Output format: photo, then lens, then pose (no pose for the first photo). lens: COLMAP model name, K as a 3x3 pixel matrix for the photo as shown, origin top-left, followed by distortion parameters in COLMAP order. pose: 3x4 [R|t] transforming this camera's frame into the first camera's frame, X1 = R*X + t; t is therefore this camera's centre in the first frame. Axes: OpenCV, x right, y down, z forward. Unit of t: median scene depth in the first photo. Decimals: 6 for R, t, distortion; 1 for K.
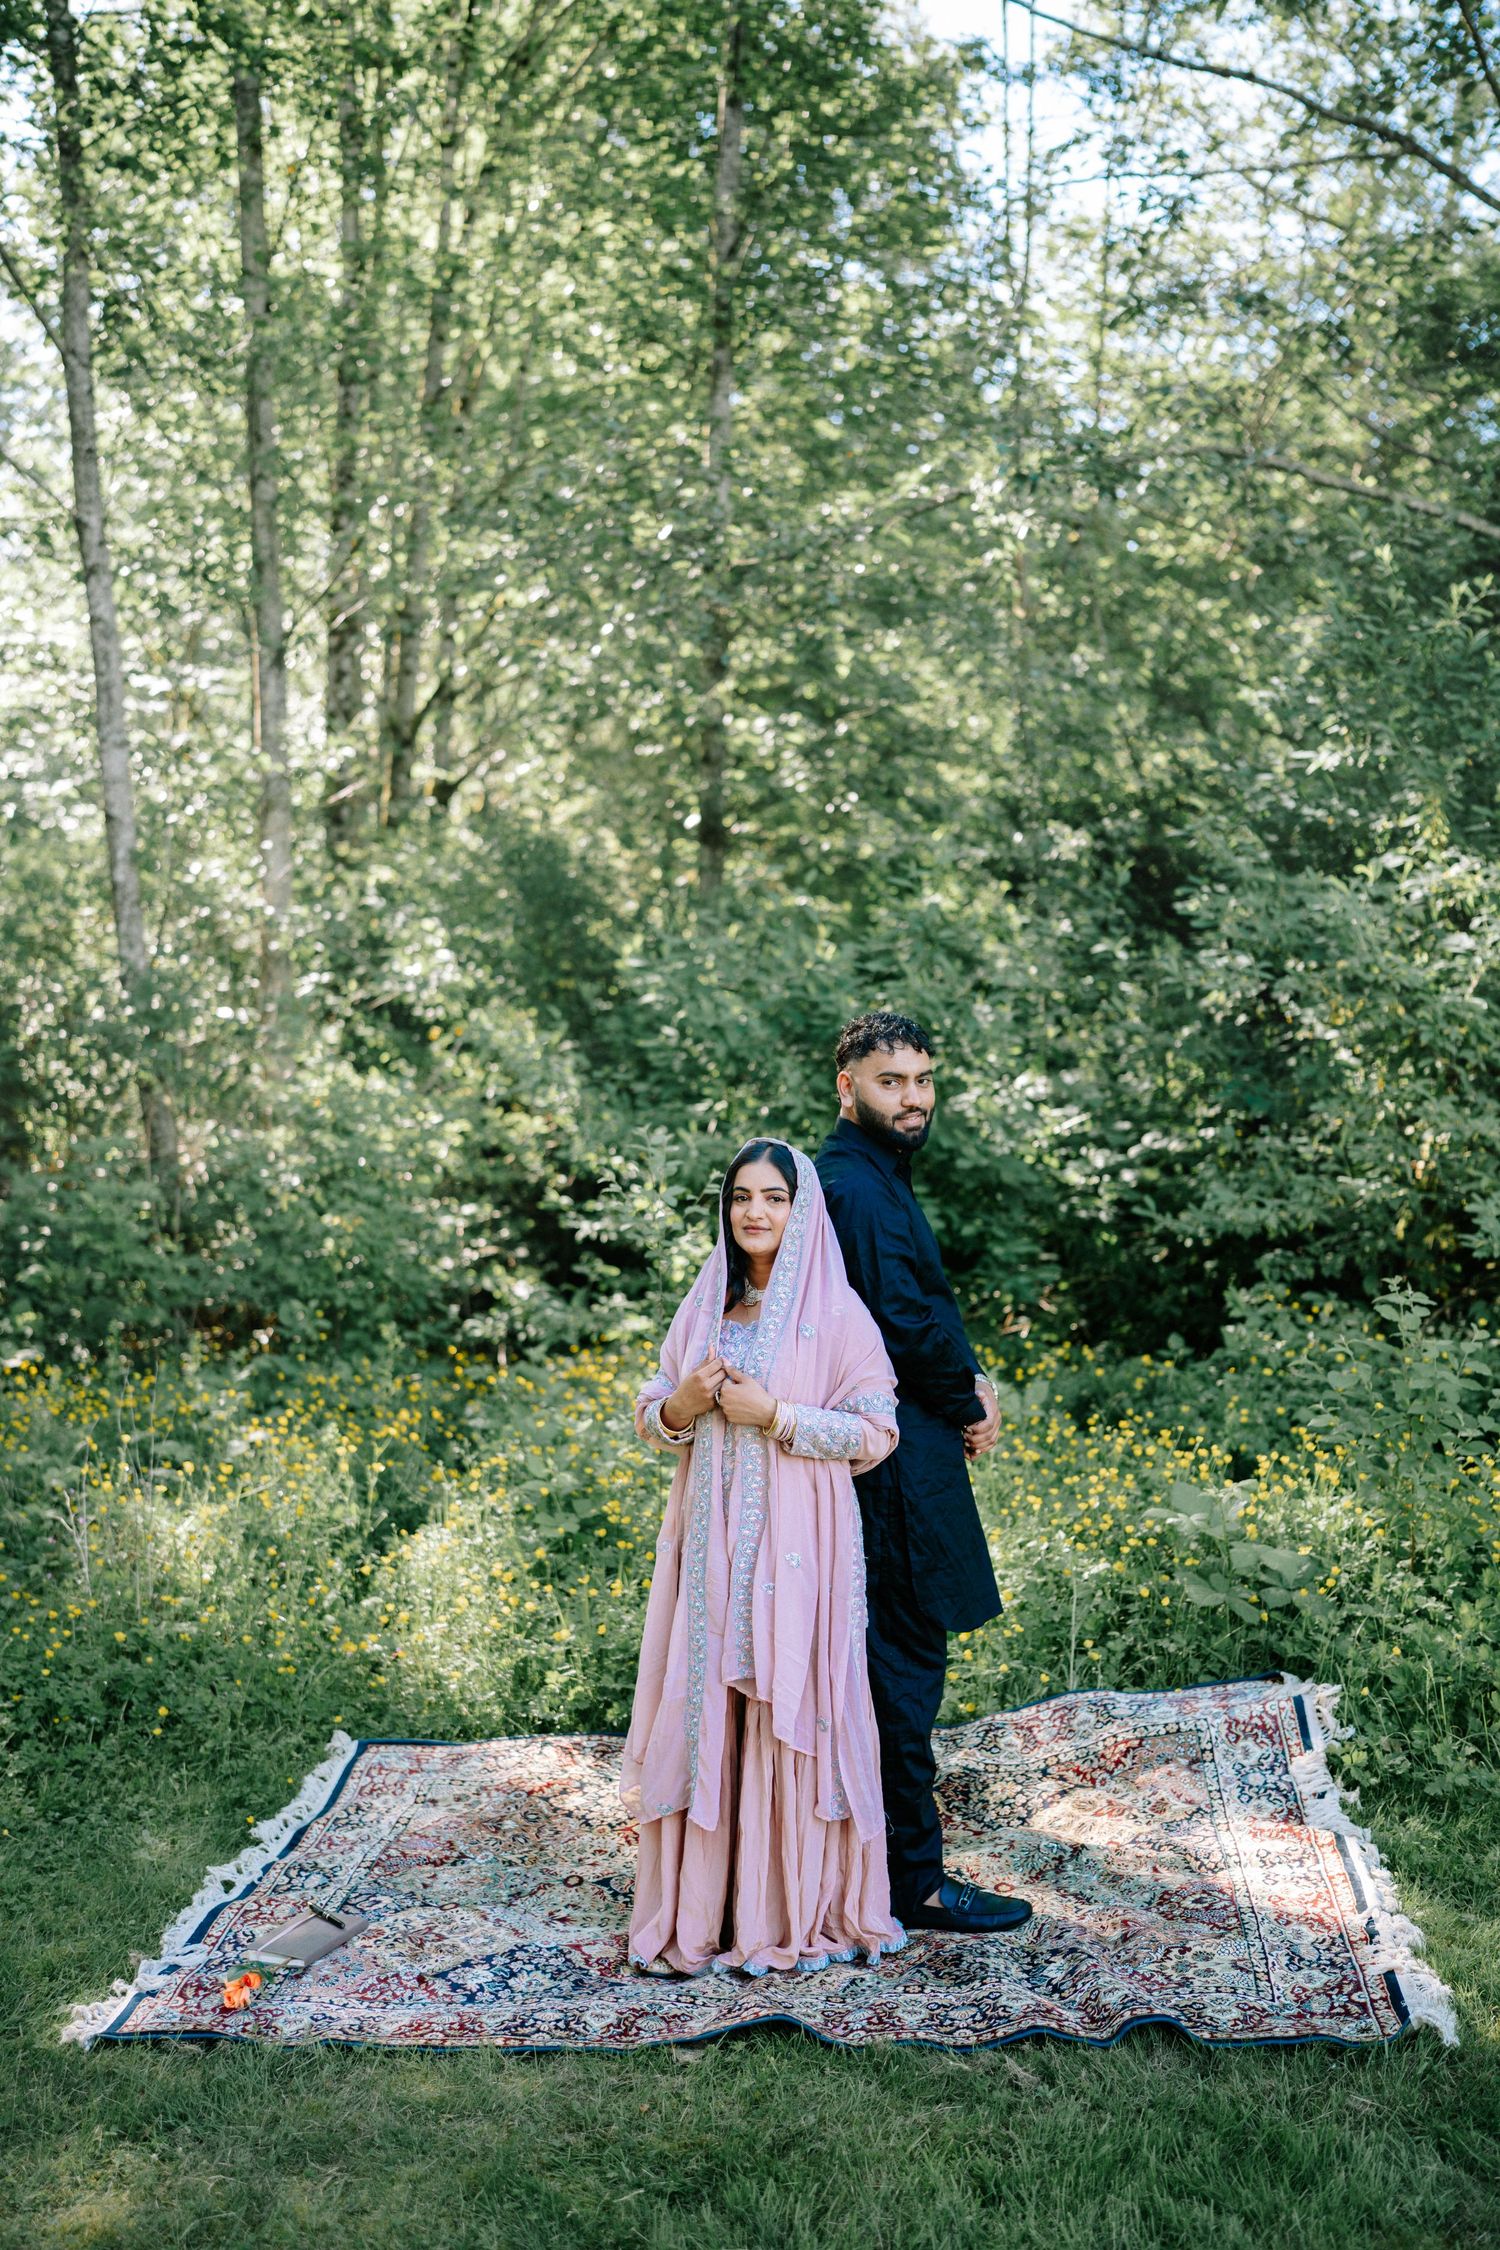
lens RADIAL K [[2319.1, 0, 744.5], [0, 2319.1, 1128.4], [0, 0, 1]] dist [-0.054983, 0.275780]
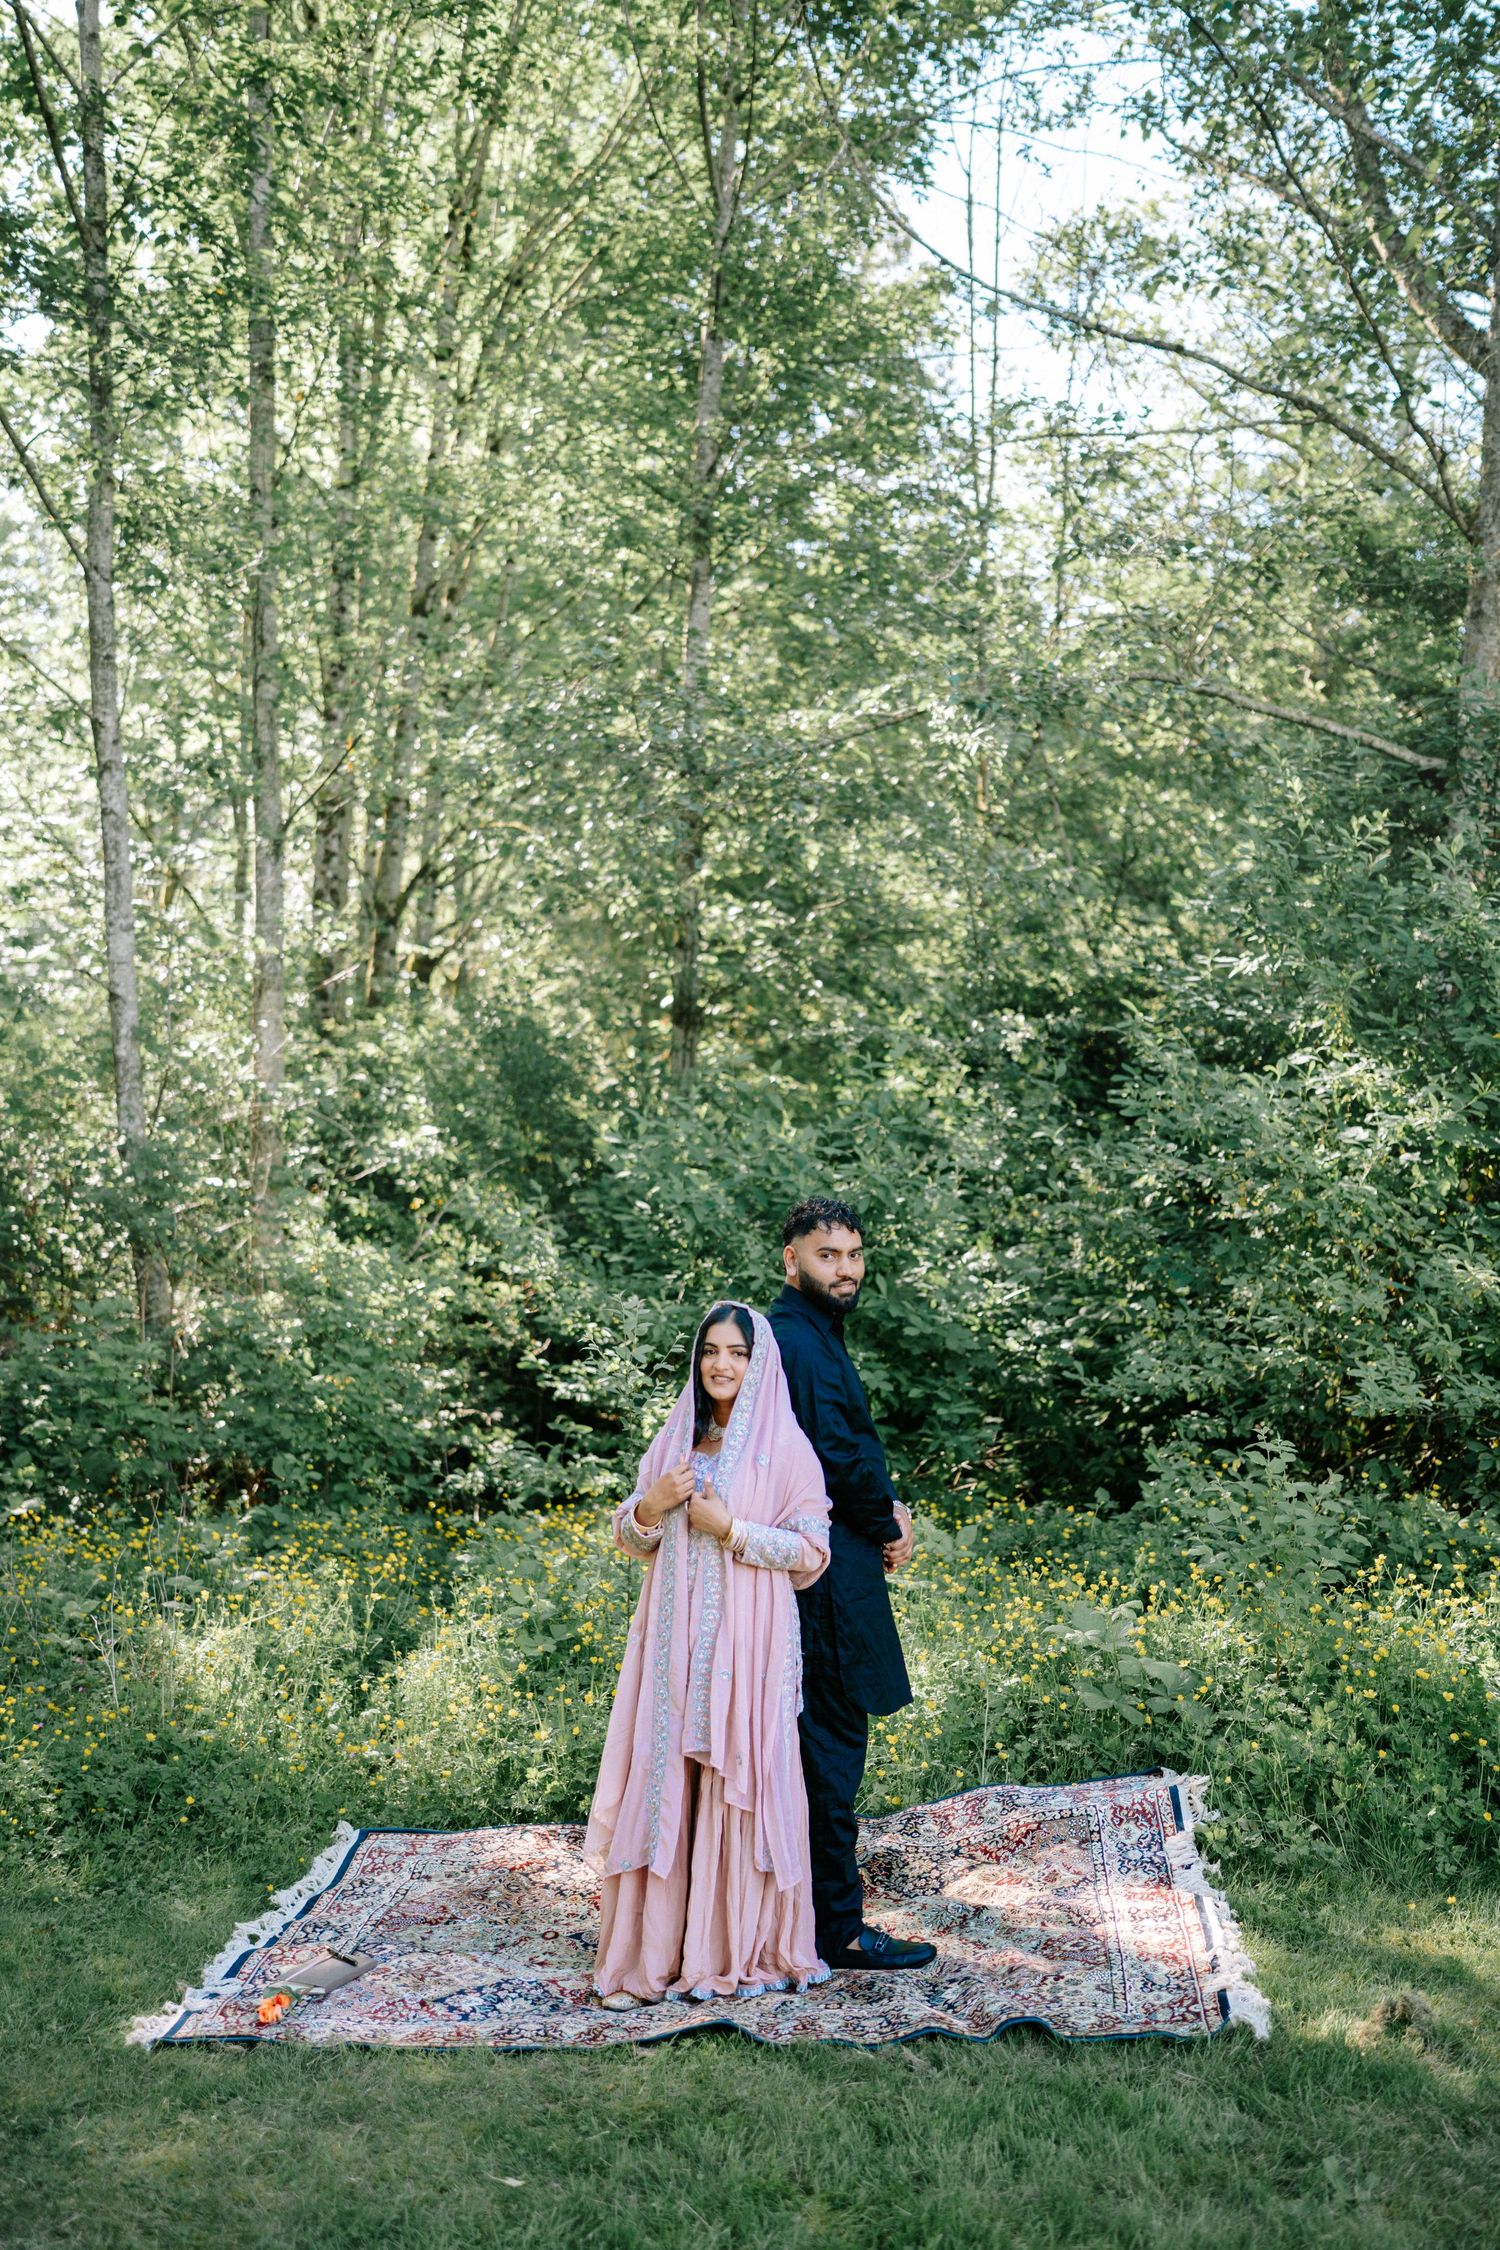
lens RADIAL K [[2319.1, 0, 744.5], [0, 2319.1, 1128.4], [0, 0, 1]] dist [-0.054983, 0.275780]
pose [[0.999872, 0.011228, 0.011384, 0.003510], [-0.010353, 0.997192, -0.074170, 0.002068], [-0.012185, 0.074043, 0.997181, -0.107334]]
